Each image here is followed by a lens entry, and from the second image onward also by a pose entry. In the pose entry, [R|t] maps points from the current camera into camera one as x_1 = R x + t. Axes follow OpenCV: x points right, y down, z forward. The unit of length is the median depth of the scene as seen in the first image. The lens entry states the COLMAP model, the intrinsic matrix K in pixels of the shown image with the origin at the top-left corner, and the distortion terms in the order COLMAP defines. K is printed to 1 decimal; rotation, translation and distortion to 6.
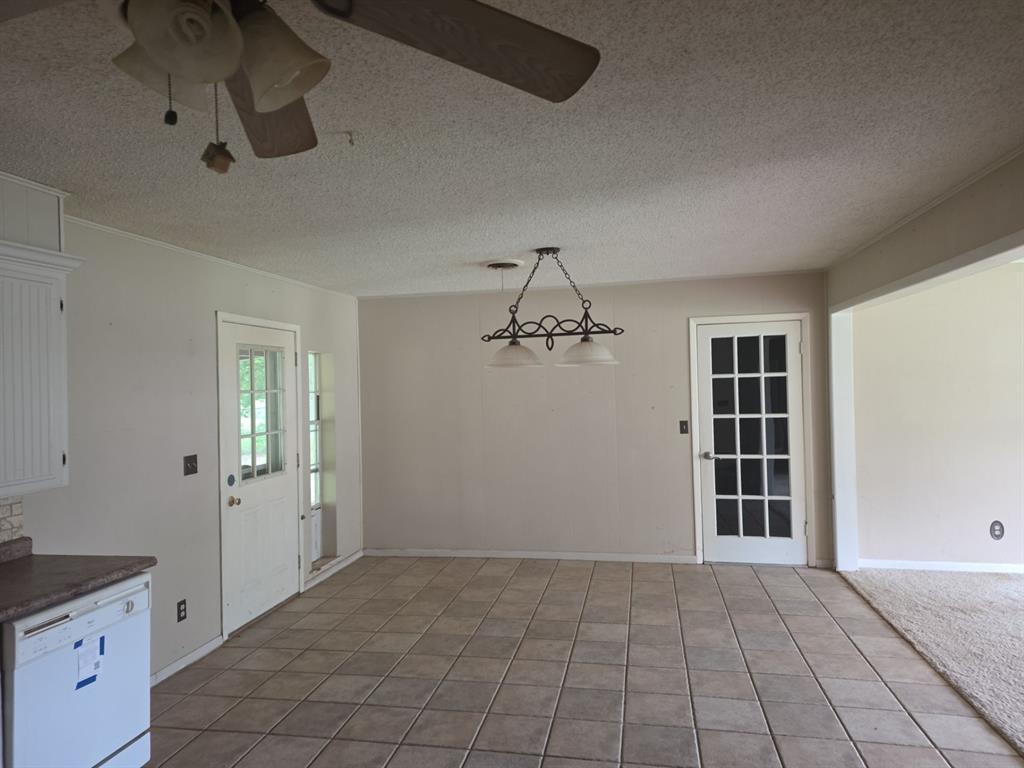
lens RADIAL K [[673.1, 0, 506.9], [0, 673.1, 387.1], [0, 0, 1]] dist [0.084664, -0.067589]
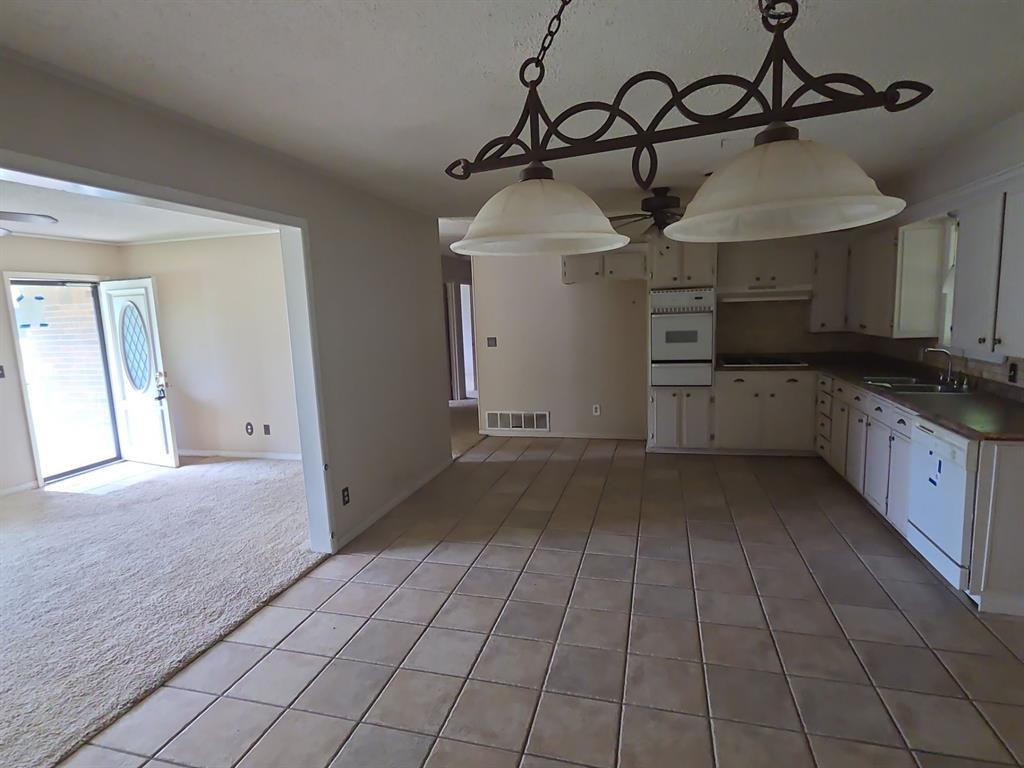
lens RADIAL K [[545.4, 0, 508.3], [0, 545.4, 386.1], [0, 0, 1]] dist [0.010329, -0.002074]
pose [[-0.995555, 0.054086, 0.077099, 0.113323], [0.064706, 0.987651, 0.142682, -0.002019], [-0.068430, 0.147037, -0.986761, 1.256728]]
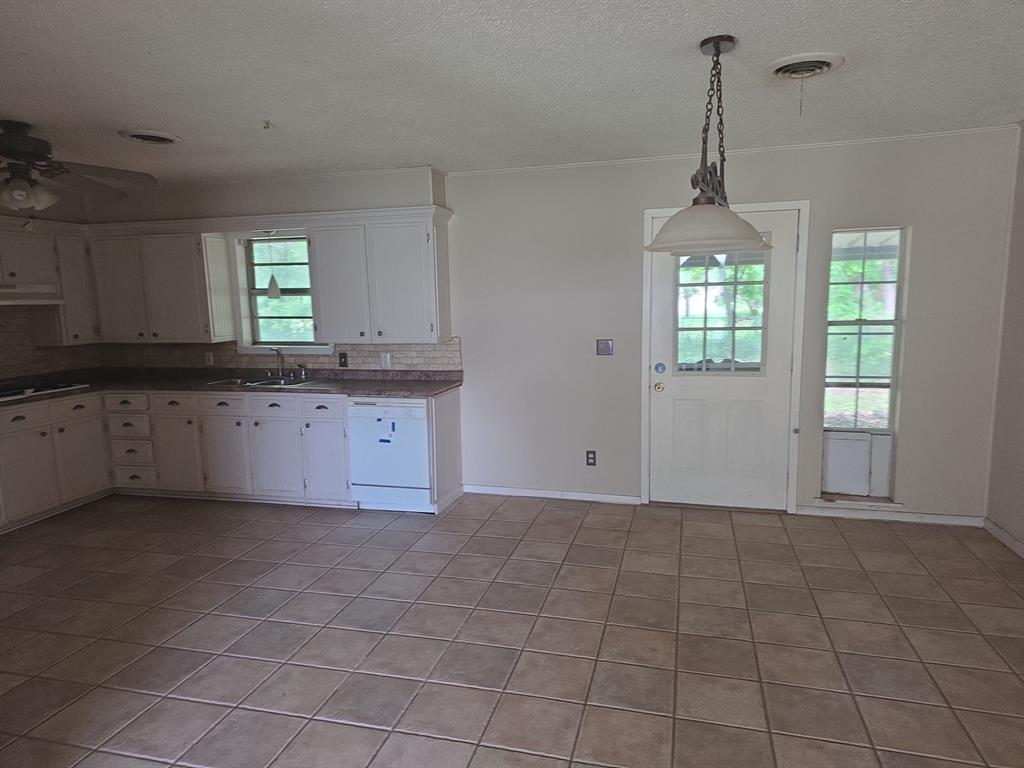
lens RADIAL K [[671.9, 0, 500.6], [0, 671.9, 392.8], [0, 0, 1]] dist [0.092566, -0.070230]
pose [[-0.070314, 0.171584, -0.982657, 0.689792], [0.019710, 0.985142, 0.170608, -0.013658], [0.997330, -0.007372, -0.072651, 0.837050]]
